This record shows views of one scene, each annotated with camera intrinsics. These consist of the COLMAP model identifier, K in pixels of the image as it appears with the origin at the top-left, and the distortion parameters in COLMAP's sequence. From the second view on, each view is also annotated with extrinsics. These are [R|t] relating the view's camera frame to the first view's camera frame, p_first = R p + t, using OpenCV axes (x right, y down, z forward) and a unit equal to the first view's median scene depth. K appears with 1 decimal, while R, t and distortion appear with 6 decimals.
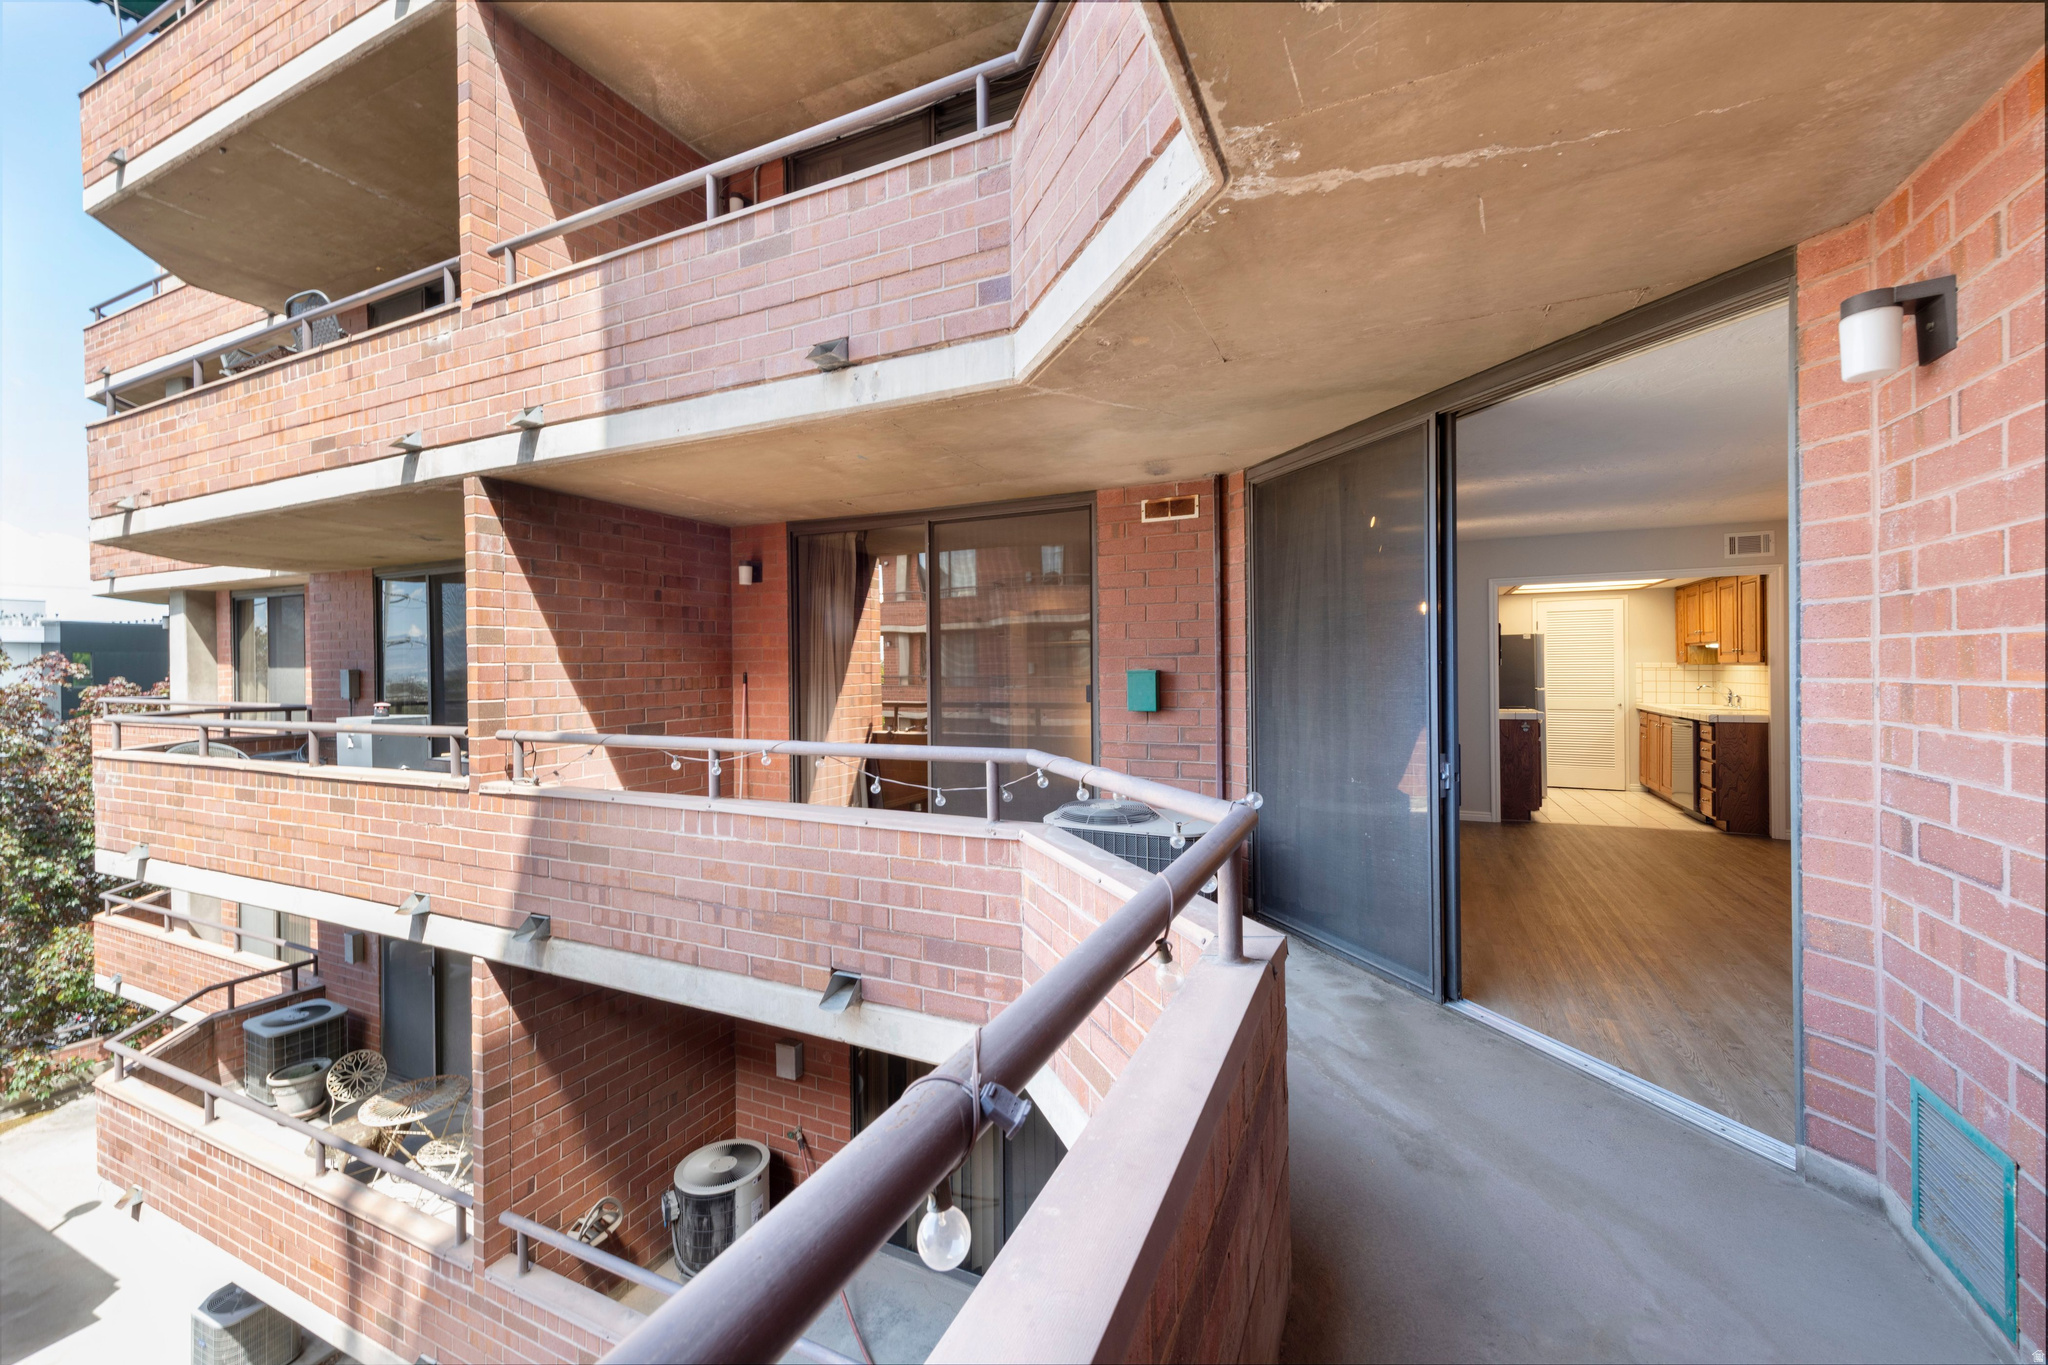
lens RADIAL K [[800.5, 0, 1025.5], [0, 800.5, 670.6], [0, 0, 1]] dist [0.014497, -0.004056]
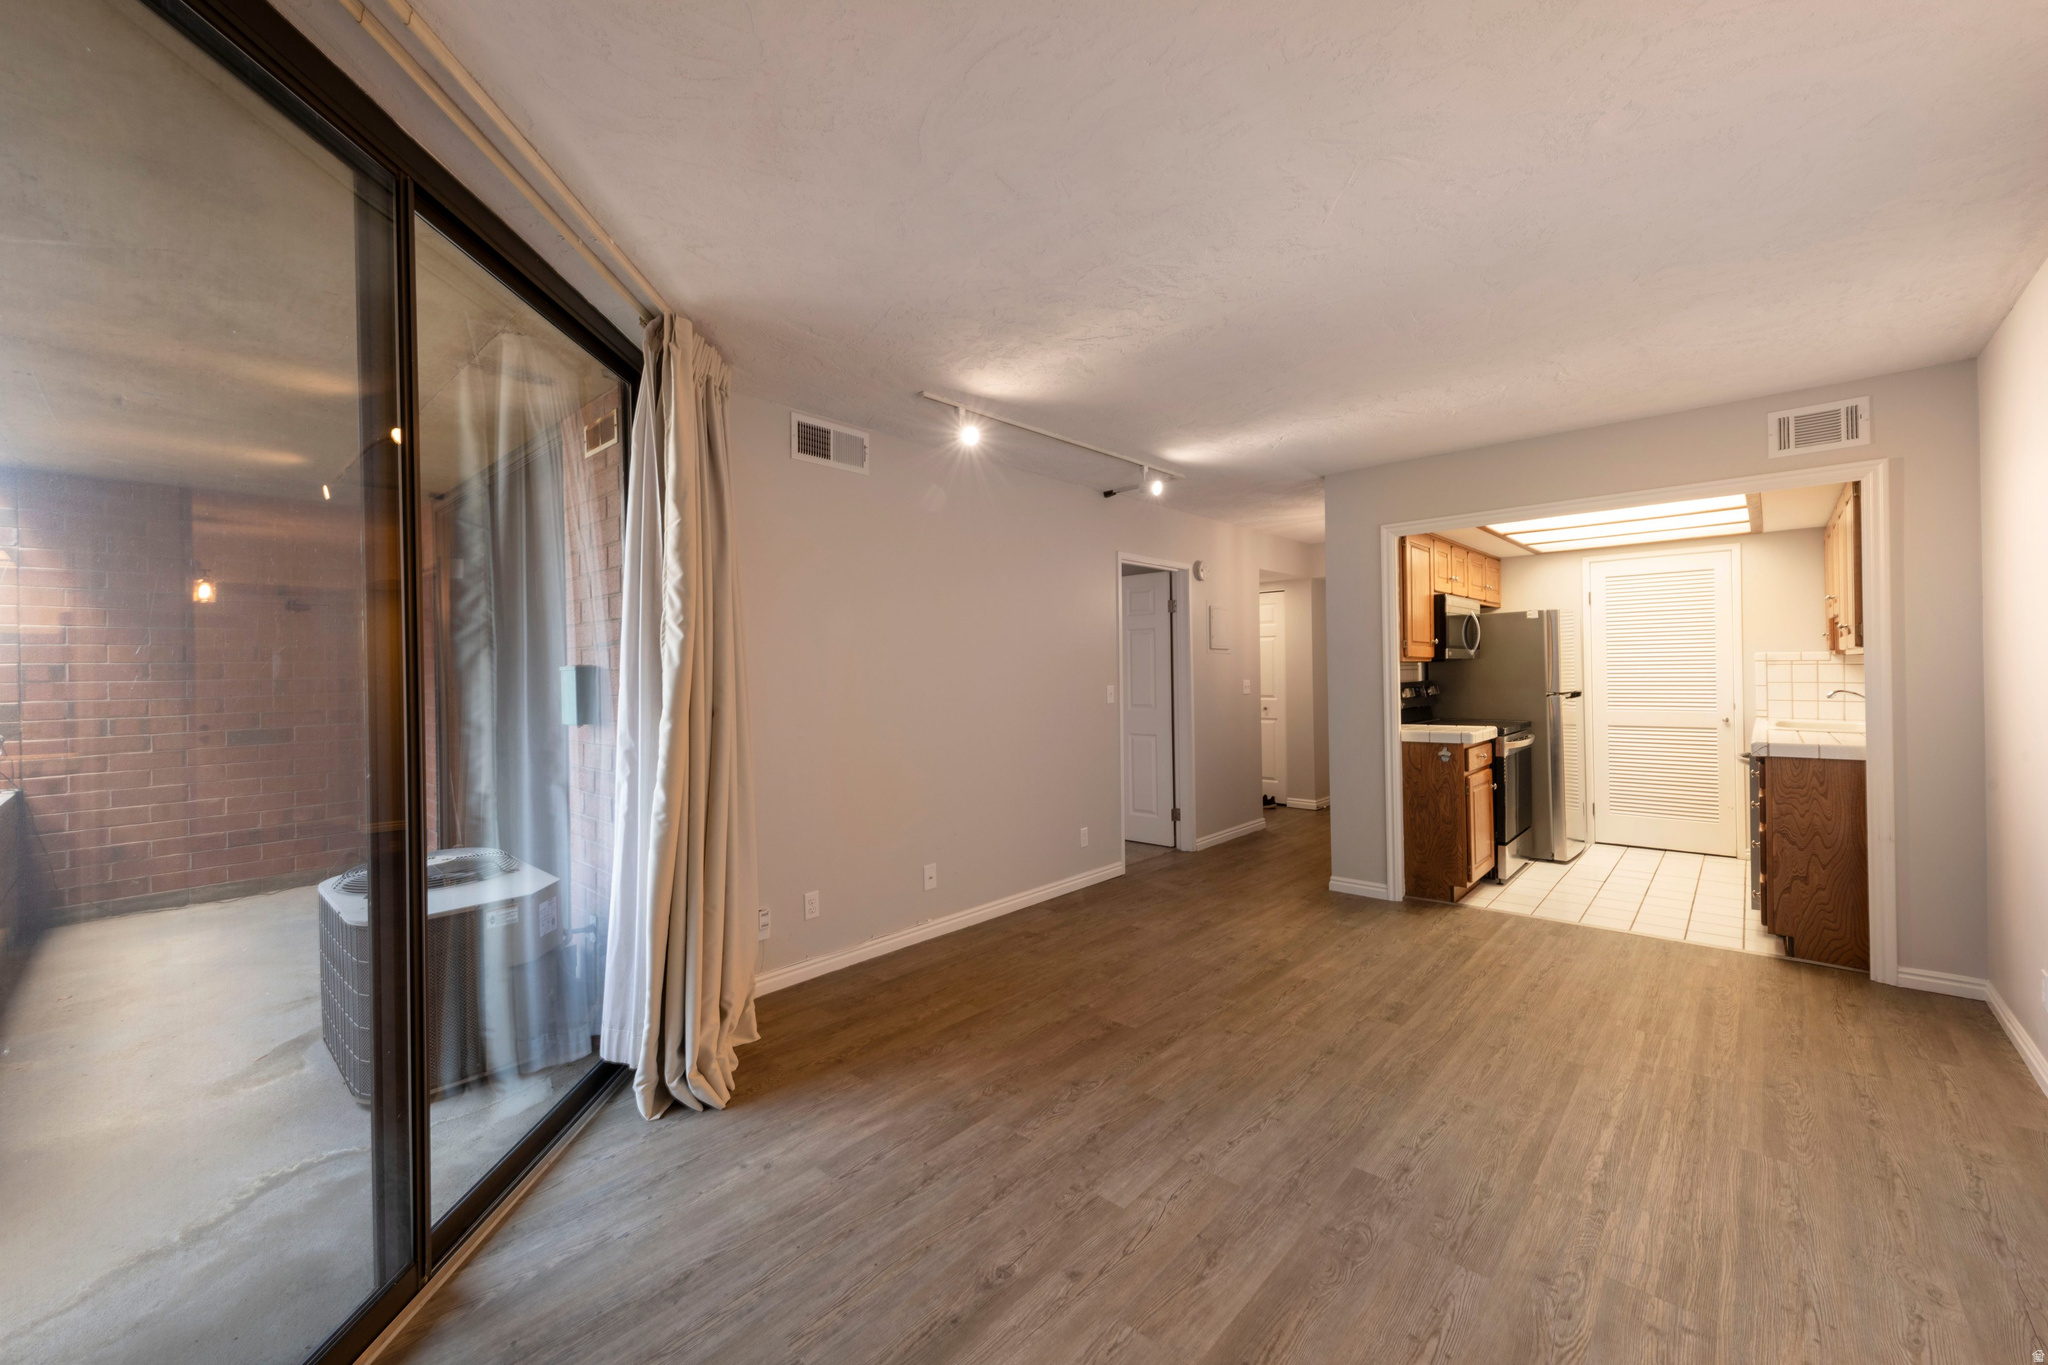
lens RADIAL K [[800.5, 0, 1027.6], [0, 800.5, 670.8], [0, 0, 1]] dist [0.014497, -0.004056]
pose [[0.953557, -0.004419, -0.301181, 0.526186], [0.003994, 0.999990, -0.002025, 0.004356], [0.301187, 0.000728, 0.953565, 0.310163]]
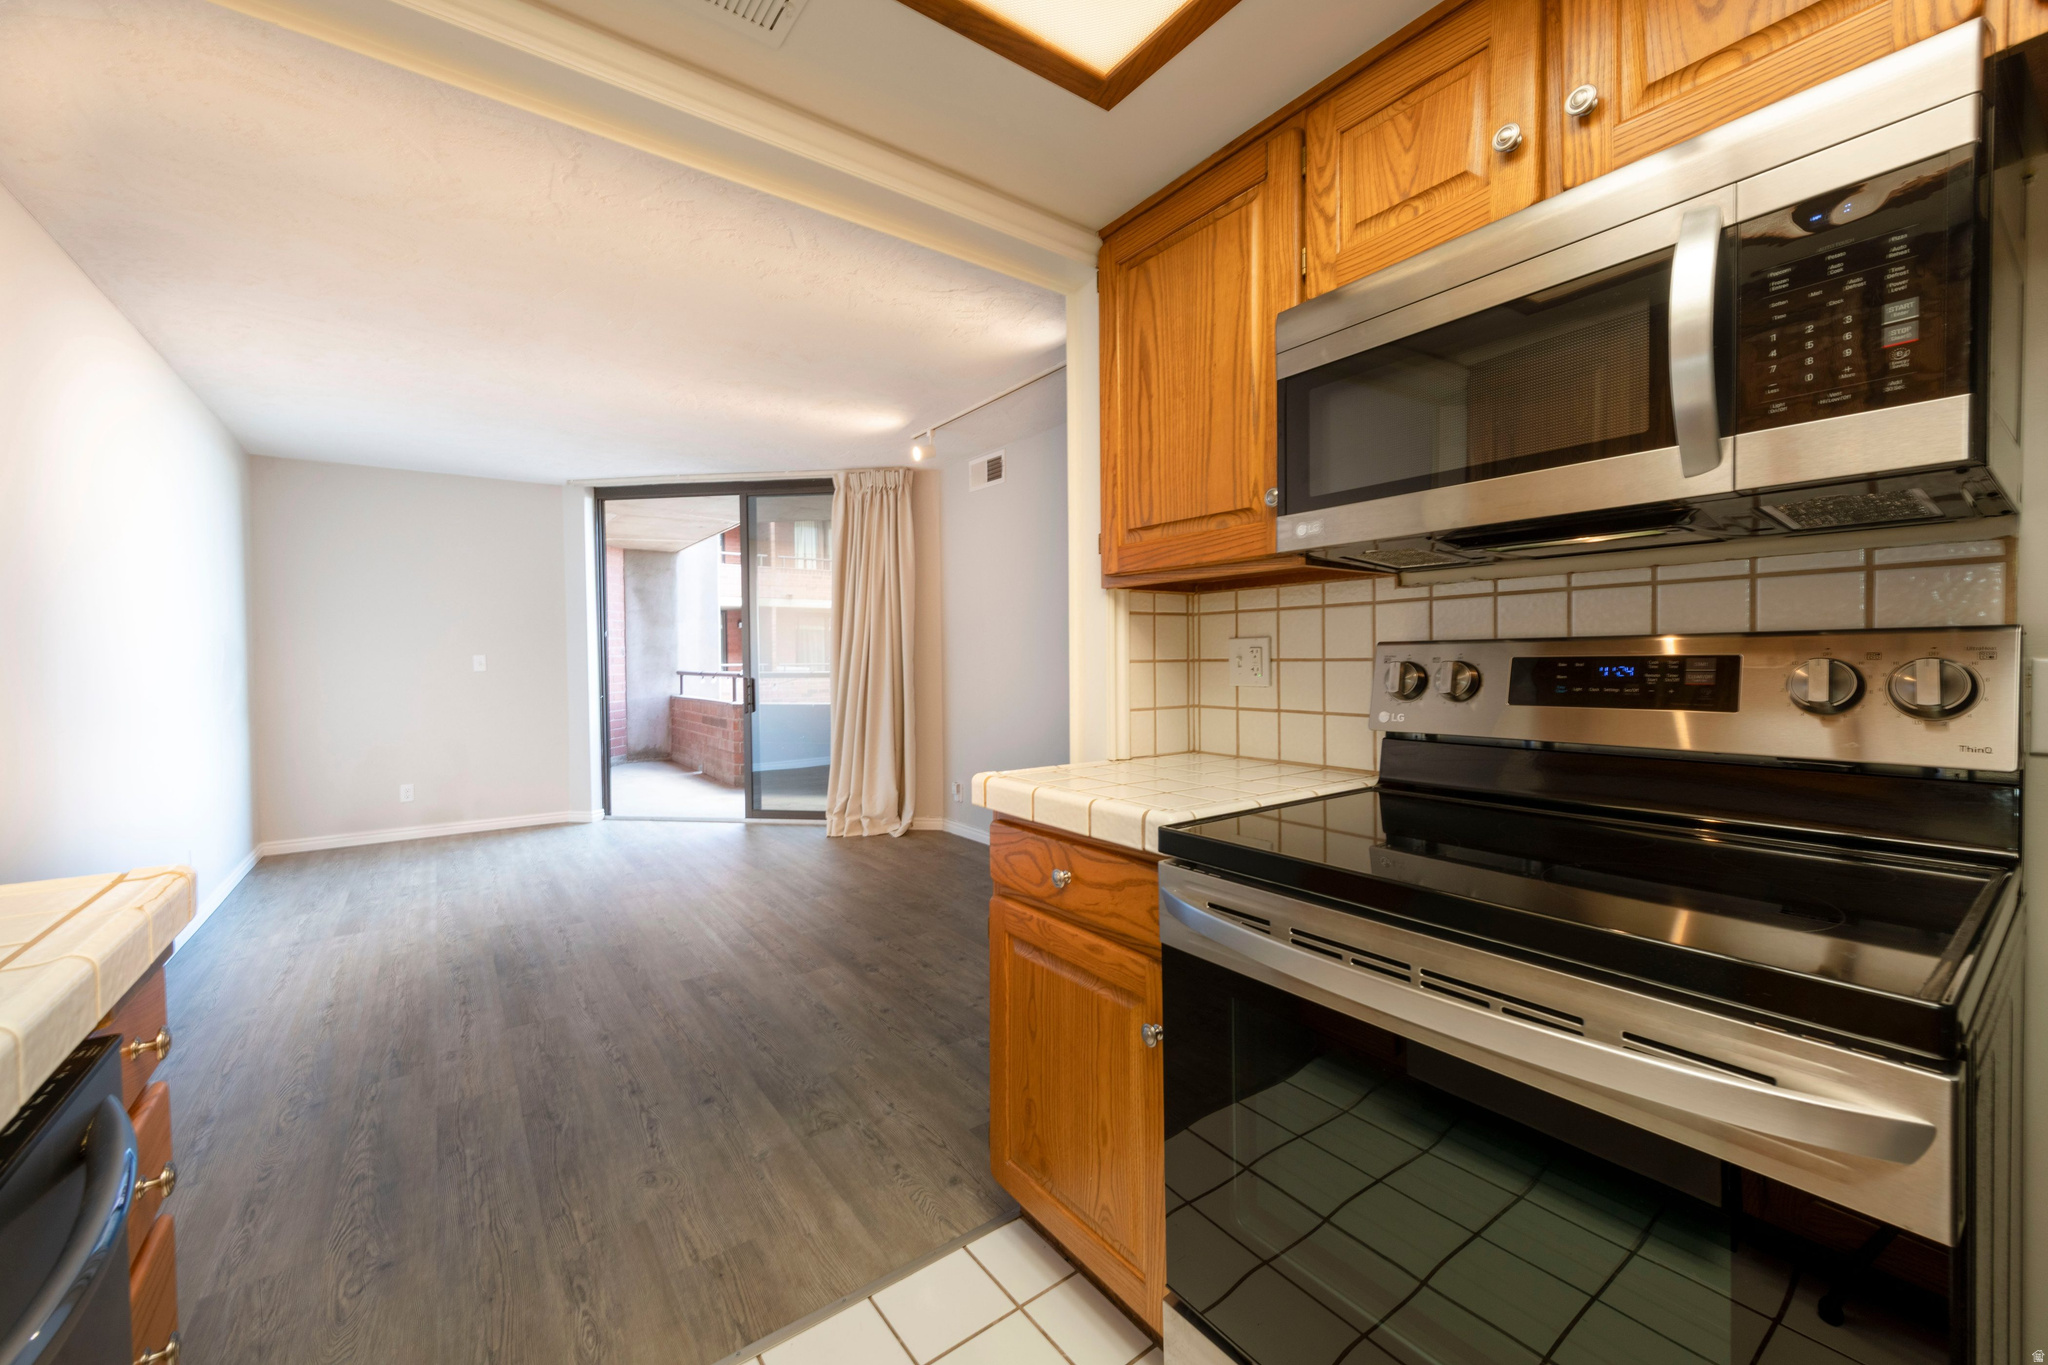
lens RADIAL K [[800.5, 0, 1022.0], [0, 800.5, 677.8], [0, 0, 1]] dist [0.014497, -0.004056]
pose [[-0.483502, 0.040249, -0.874417, 0.884058], [0.013788, 0.999169, 0.038367, 0.016202], [0.875234, 0.006494, -0.483655, 1.182532]]
